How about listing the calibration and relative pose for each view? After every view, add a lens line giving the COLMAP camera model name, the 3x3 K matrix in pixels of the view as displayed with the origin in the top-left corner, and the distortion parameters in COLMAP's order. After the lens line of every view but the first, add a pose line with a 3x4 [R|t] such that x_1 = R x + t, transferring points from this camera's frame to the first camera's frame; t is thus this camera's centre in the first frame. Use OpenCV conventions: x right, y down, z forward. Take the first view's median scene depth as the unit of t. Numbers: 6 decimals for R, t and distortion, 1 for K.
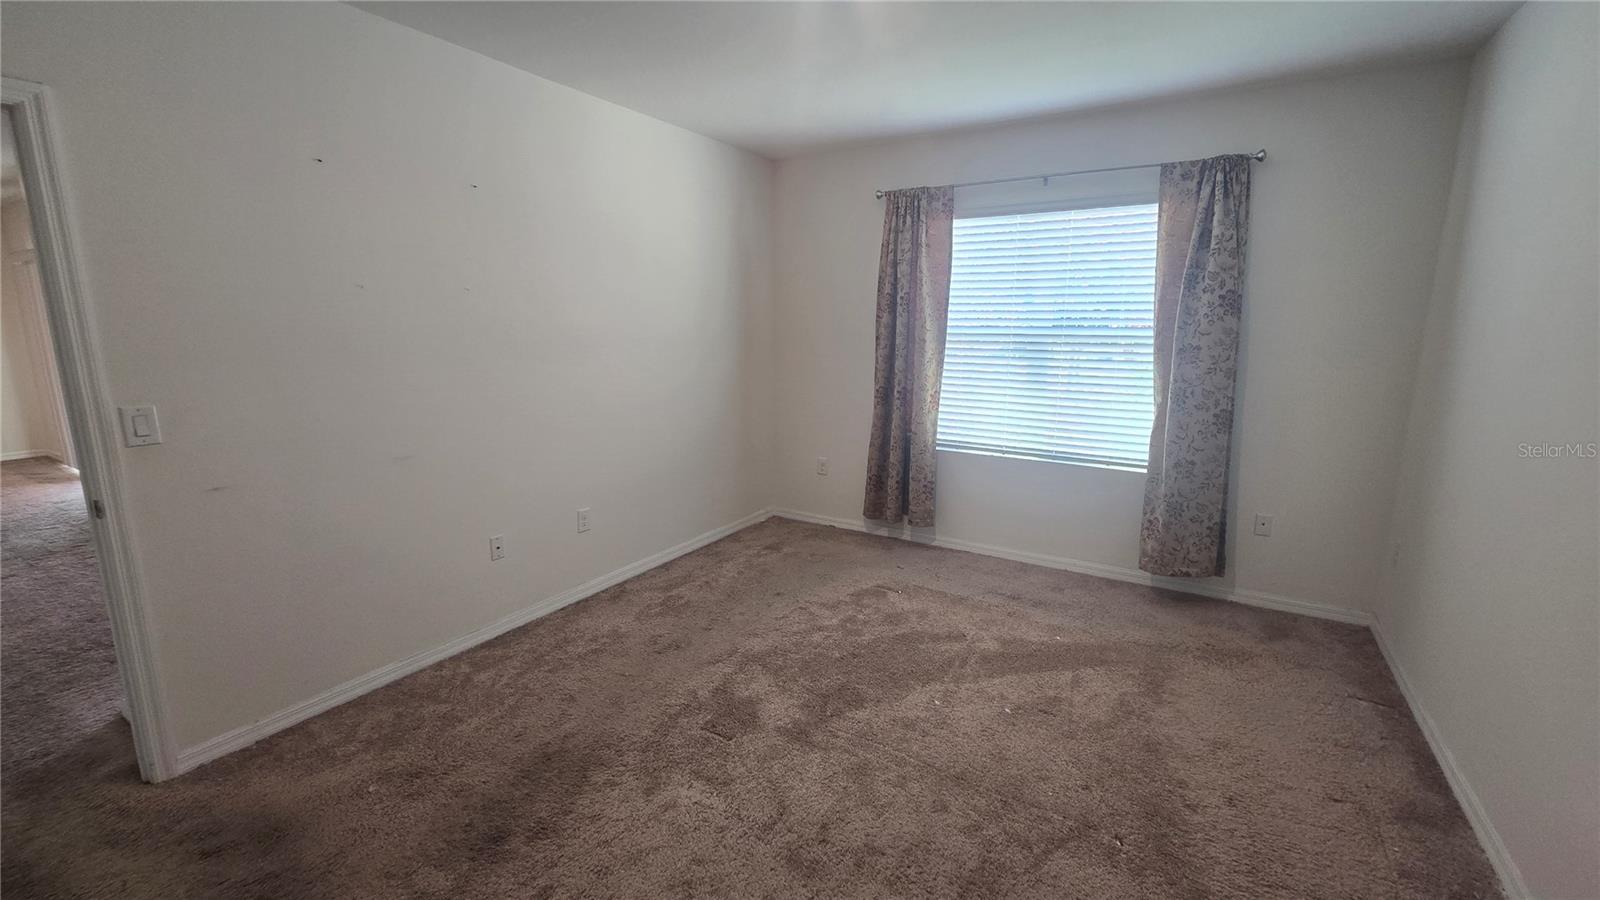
lens RADIAL K [[655.4, 0, 802.9], [0, 655.4, 443.2], [0, 0, 1]] dist [0.025116, -0.012653]
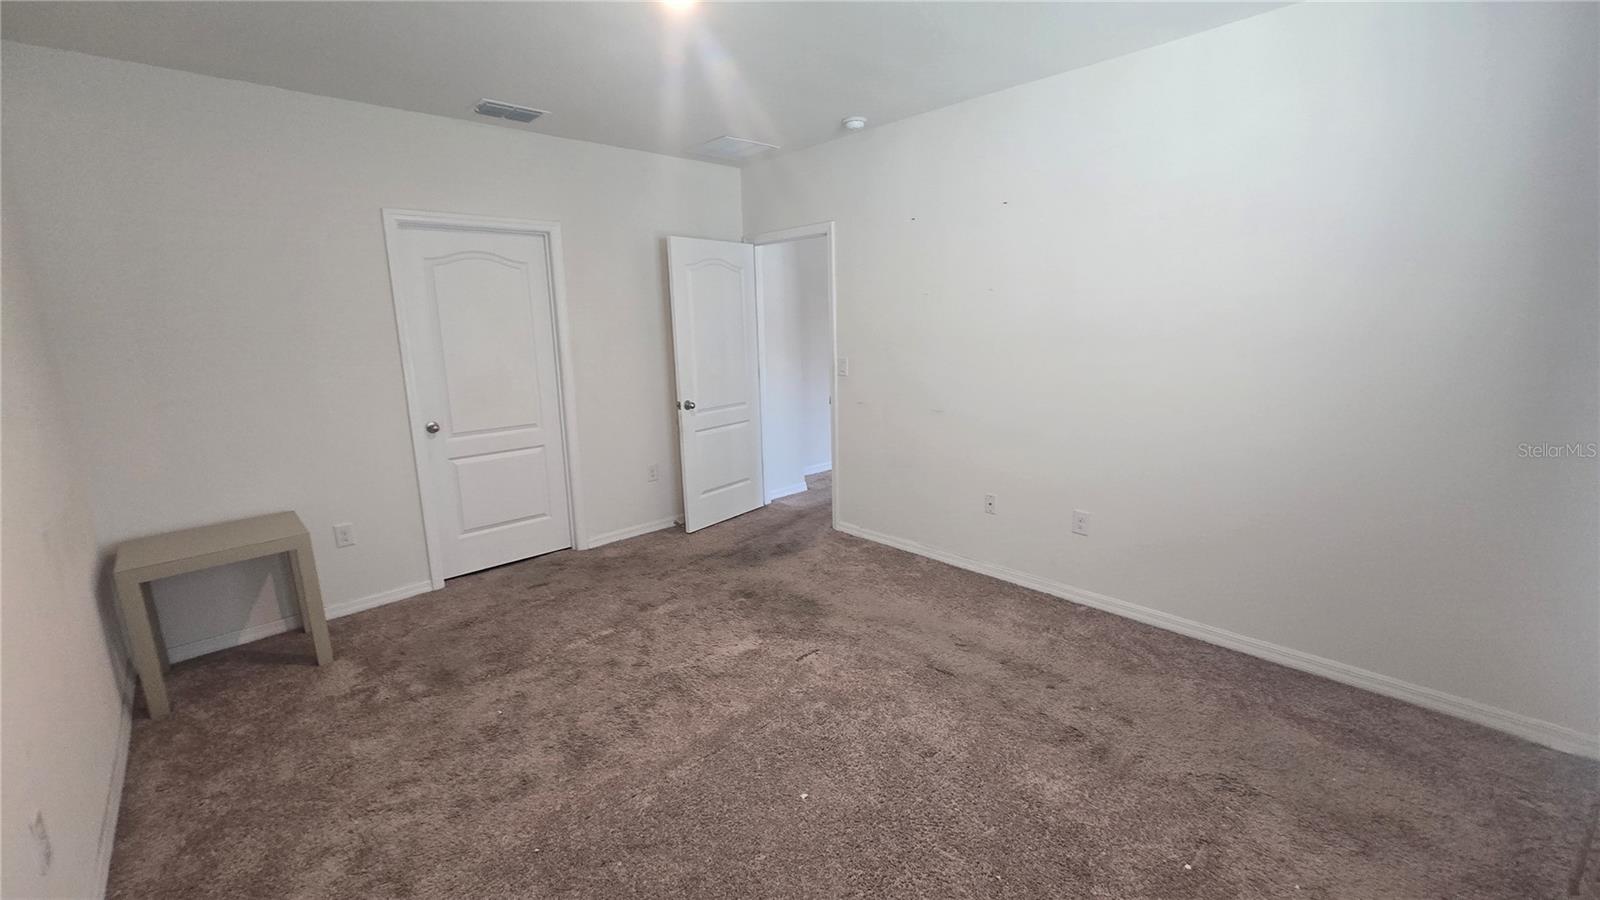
lens RADIAL K [[655.4, 0, 802.9], [0, 655.4, 443.2], [0, 0, 1]] dist [0.025116, -0.012653]
pose [[-0.275891, 0.177282, -0.944698, 0.835627], [-0.147850, 0.963320, 0.223955, -0.187578], [0.949750, 0.201460, -0.239560, 1.054625]]
